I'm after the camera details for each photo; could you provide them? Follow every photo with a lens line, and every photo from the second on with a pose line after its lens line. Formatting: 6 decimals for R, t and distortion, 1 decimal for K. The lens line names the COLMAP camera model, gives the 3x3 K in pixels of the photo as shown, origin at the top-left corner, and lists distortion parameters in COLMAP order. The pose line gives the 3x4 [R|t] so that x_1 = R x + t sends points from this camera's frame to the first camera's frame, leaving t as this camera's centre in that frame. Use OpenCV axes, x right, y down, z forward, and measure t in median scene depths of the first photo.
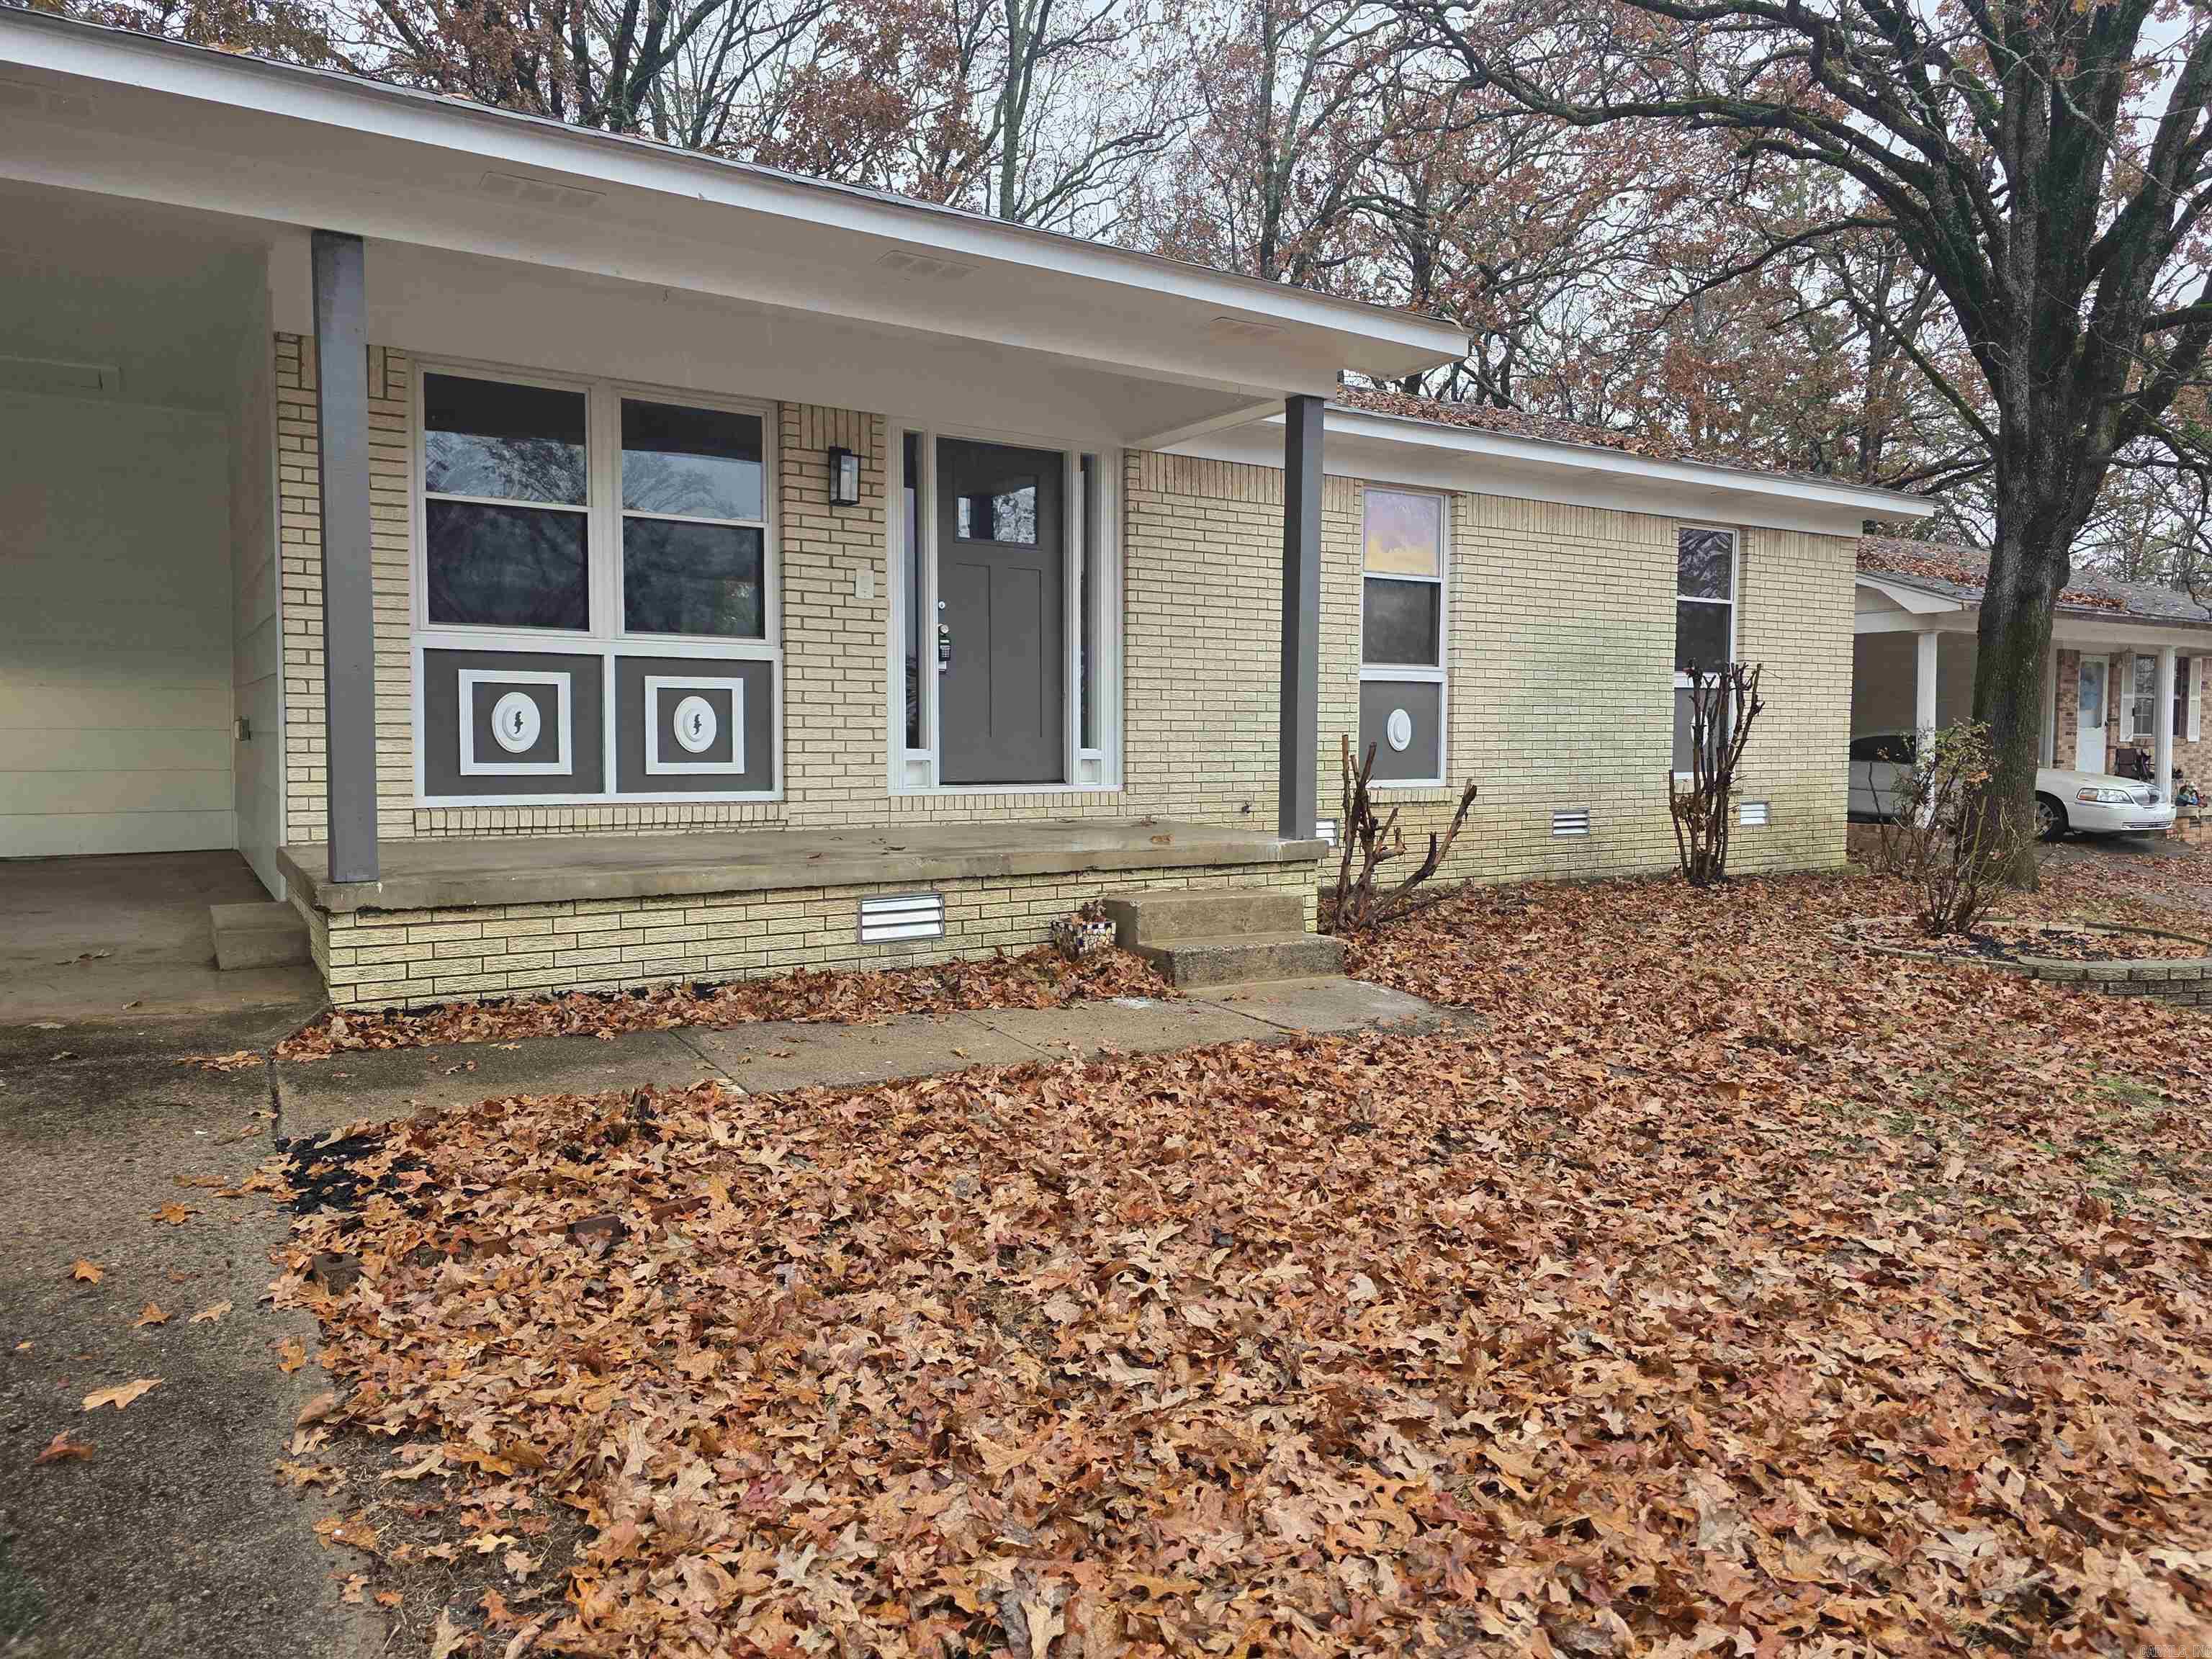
lens RADIAL K [[1483.9, 0, 1122.7], [0, 1483.9, 814.9], [0, 0, 1]] dist [0.056950, -0.050627]
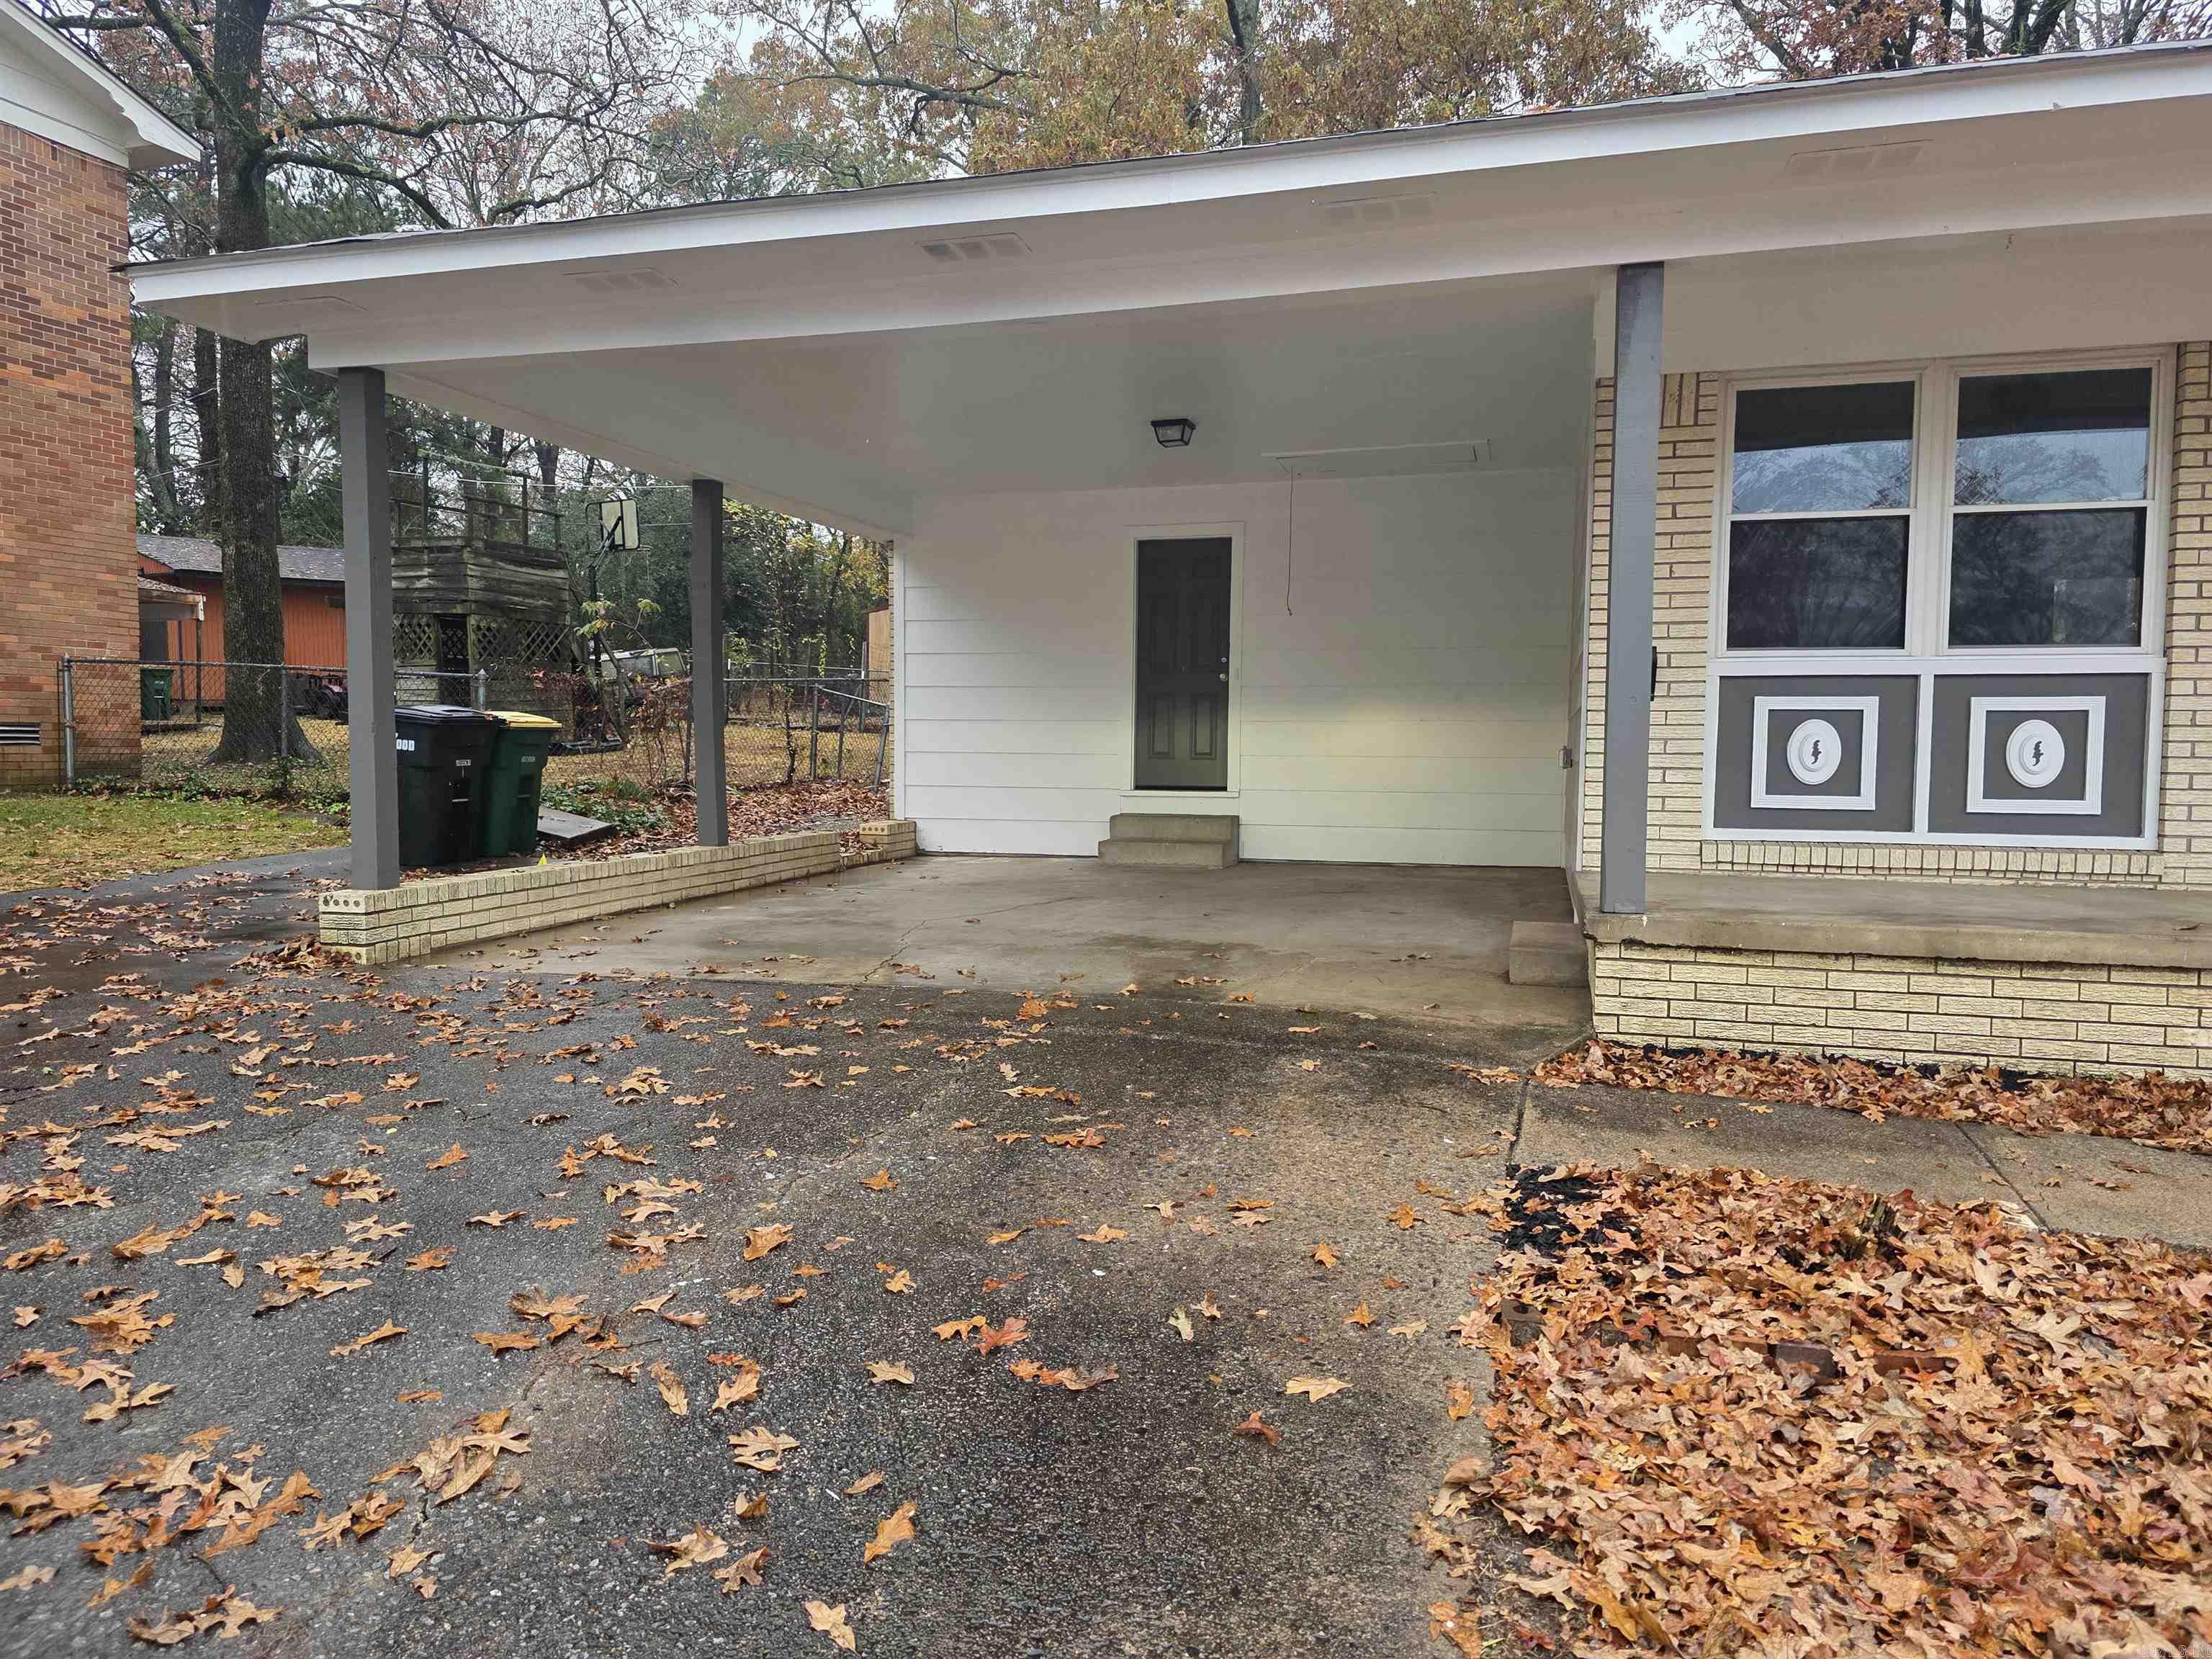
lens RADIAL K [[1483.9, 0, 1122.7], [0, 1483.9, 814.9], [0, 0, 1]] dist [0.056950, -0.050627]
pose [[0.658673, 0.033802, -0.751670, 0.019449], [-0.046269, 0.998919, 0.004375, -0.013302], [0.751006, 0.031897, 0.659525, 0.132190]]
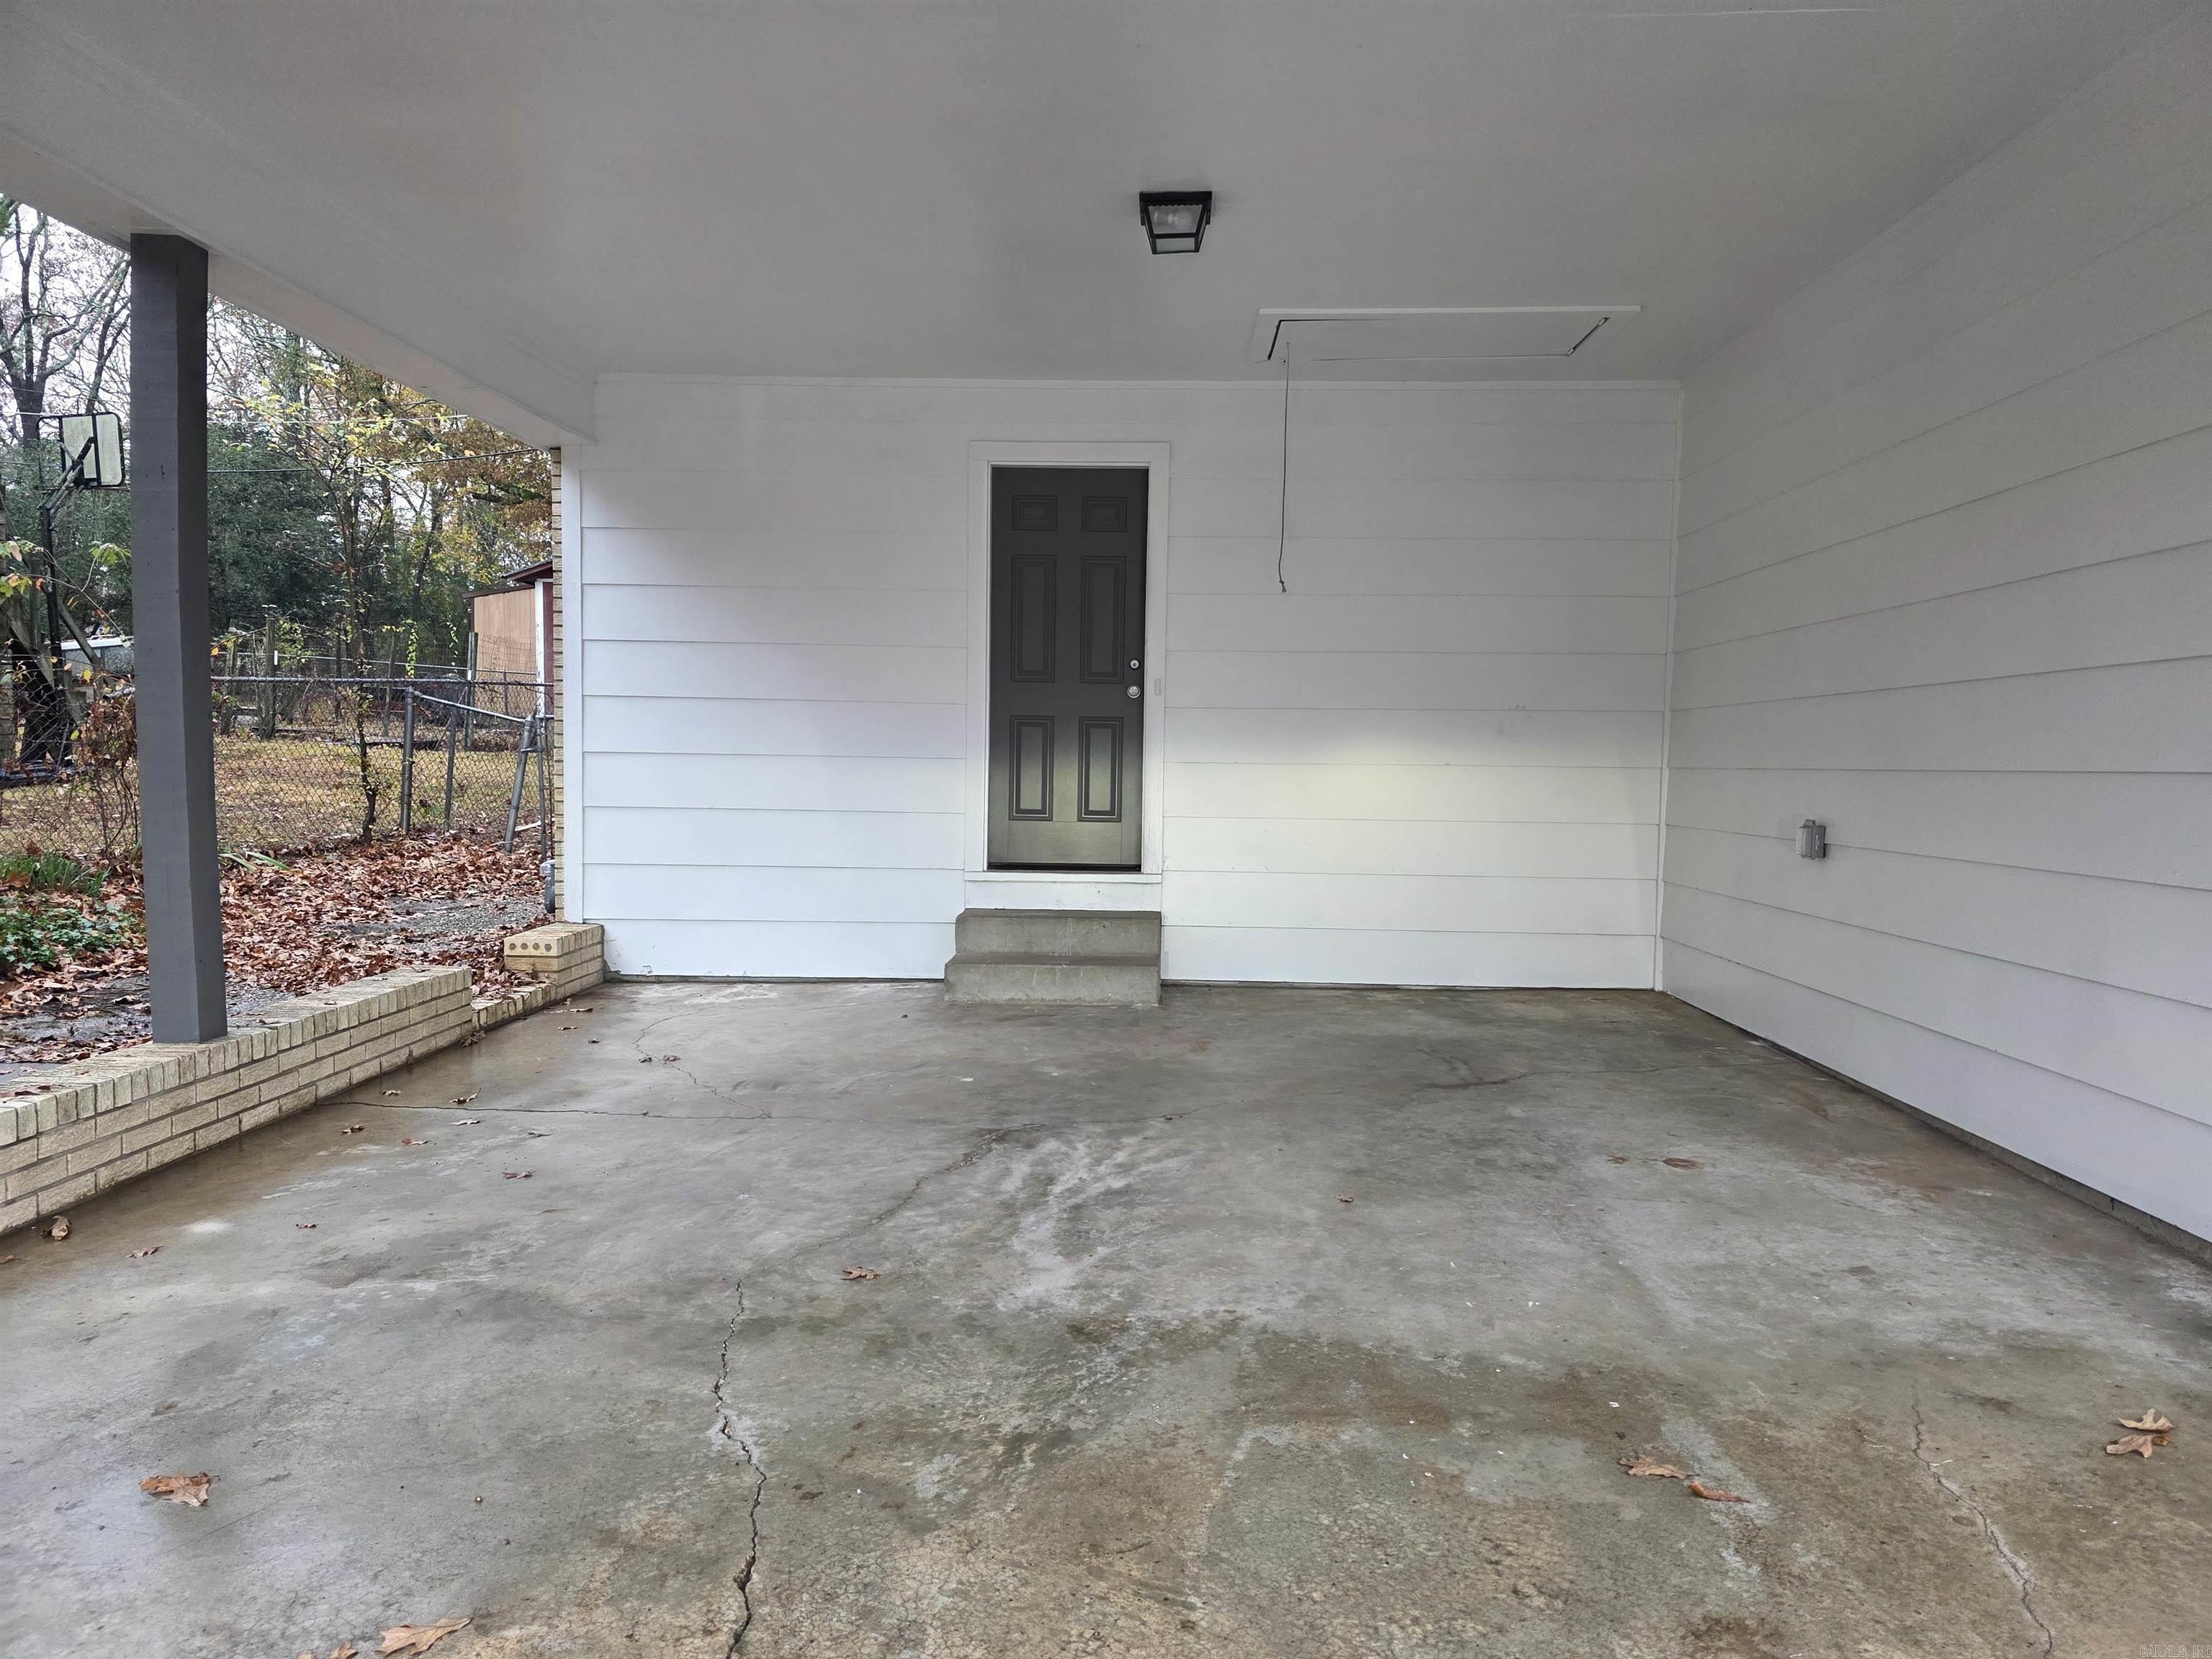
lens RADIAL K [[1454.6, 0, 1112.4], [0, 1454.6, 826.3], [0, 0, 1]] dist [0.050607, -0.048547]
pose [[0.824901, 0.031177, -0.564416, -1.135089], [-0.040587, 0.999168, -0.004127, -0.112678], [0.563818, 0.026312, 0.825480, 0.752126]]
